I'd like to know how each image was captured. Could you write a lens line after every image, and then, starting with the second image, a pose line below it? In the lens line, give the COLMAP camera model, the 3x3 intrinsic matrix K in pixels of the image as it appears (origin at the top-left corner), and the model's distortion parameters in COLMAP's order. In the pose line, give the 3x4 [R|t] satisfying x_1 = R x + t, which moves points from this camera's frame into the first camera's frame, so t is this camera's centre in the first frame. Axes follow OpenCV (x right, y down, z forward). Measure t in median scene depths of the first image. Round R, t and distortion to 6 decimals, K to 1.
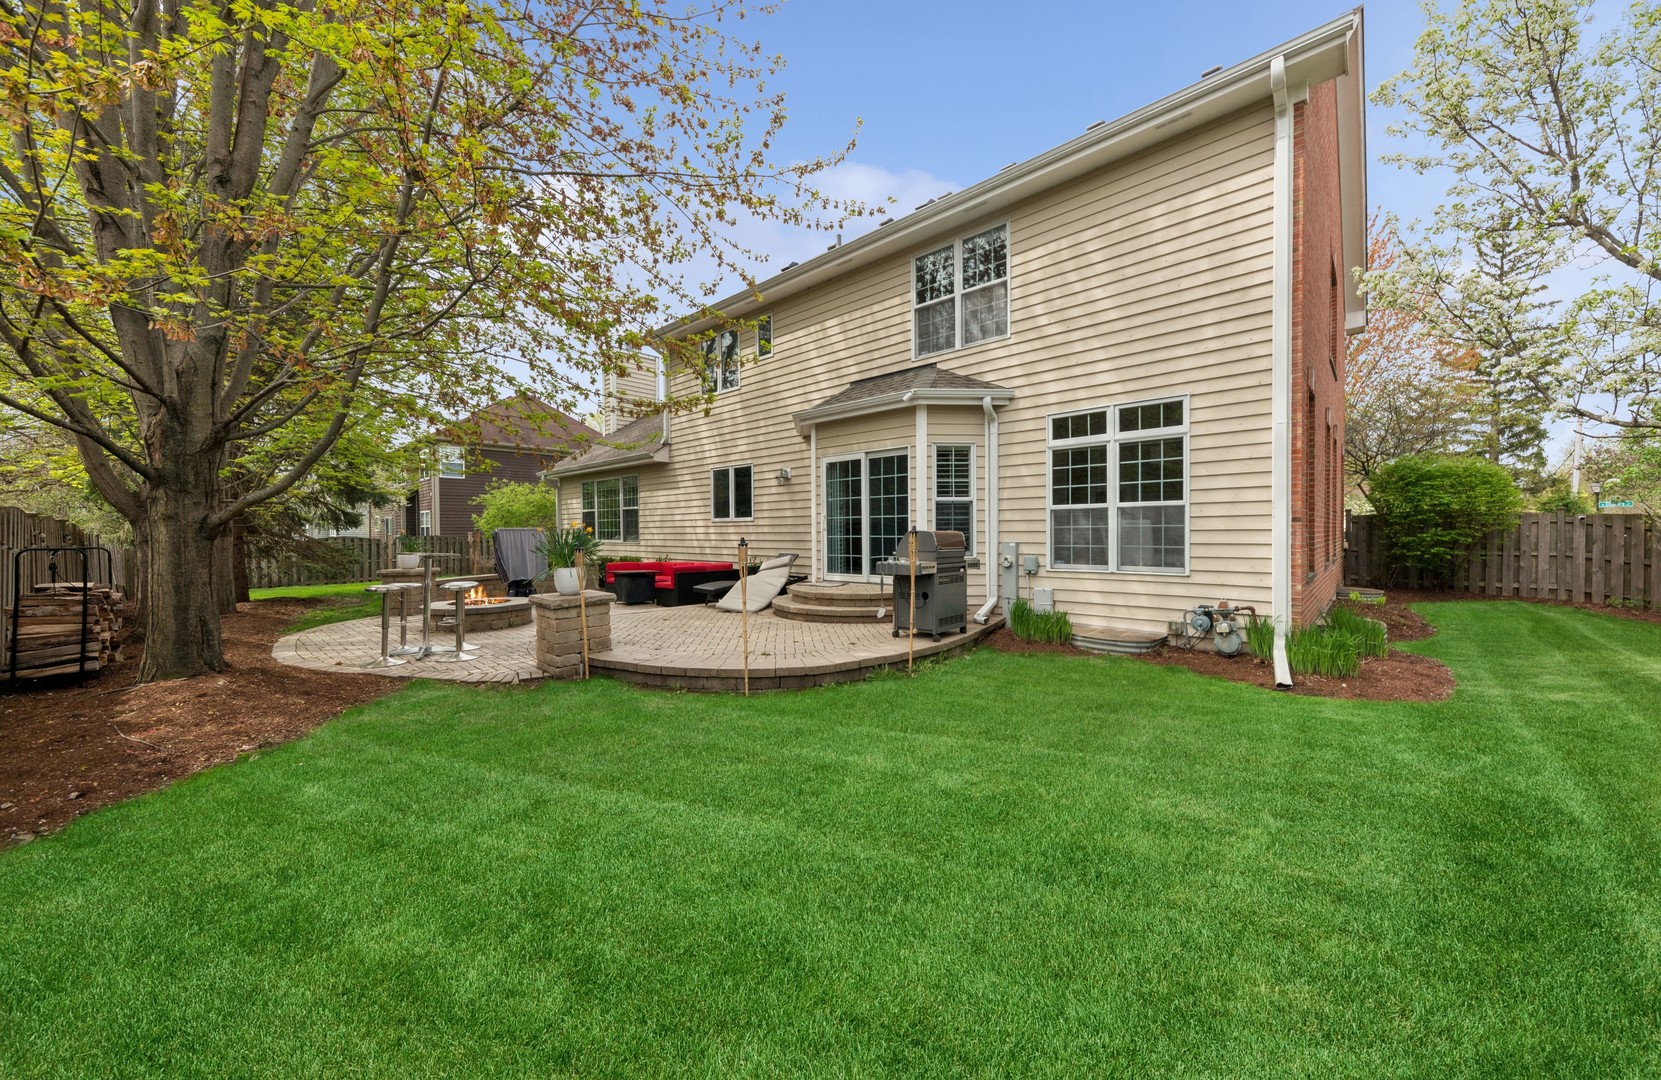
lens RADIAL K [[586.1, 0, 831.0], [0, 586.1, 535.7], [0, 0, 1]] dist [0.001143, -0.000026]
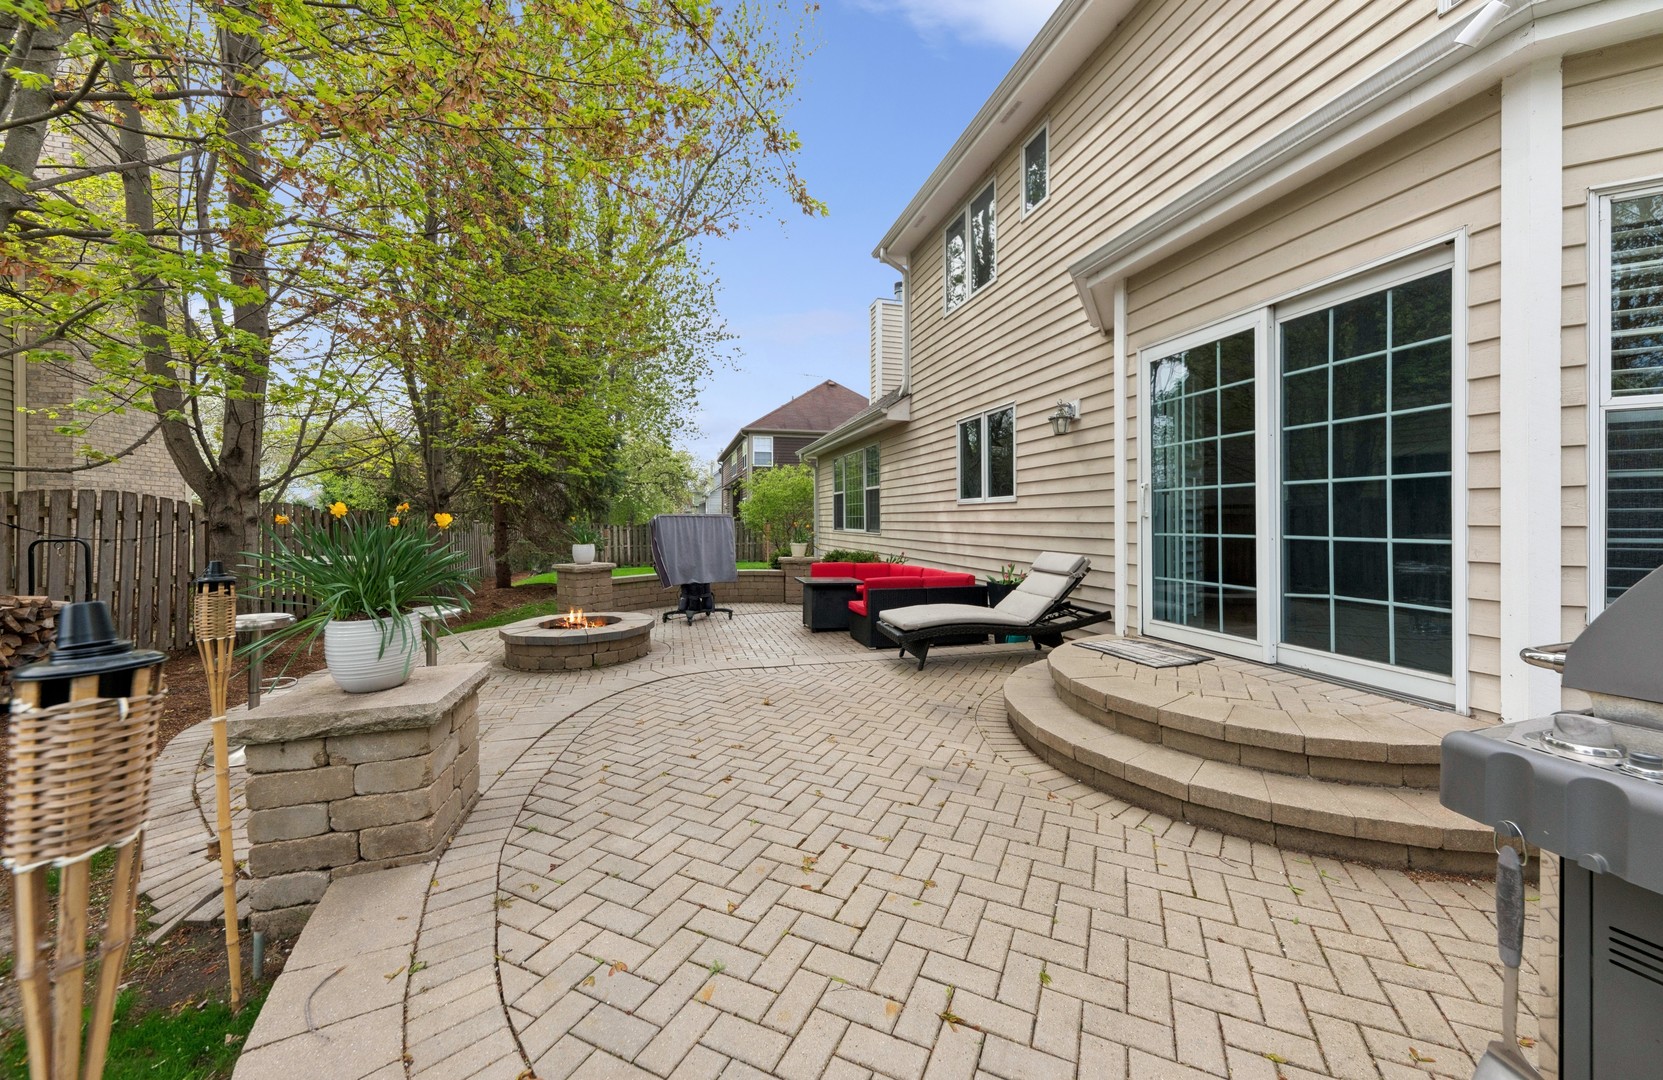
lens RADIAL K [[586.9, 0, 845.3], [0, 586.9, 524.1], [0, 0, 1]] dist [0.001143, -0.000026]
pose [[0.871796, 0.008956, -0.489788, 0.007362], [-0.007210, 0.999959, 0.005451, -0.006458], [0.489816, -0.001221, 0.871825, 0.514511]]
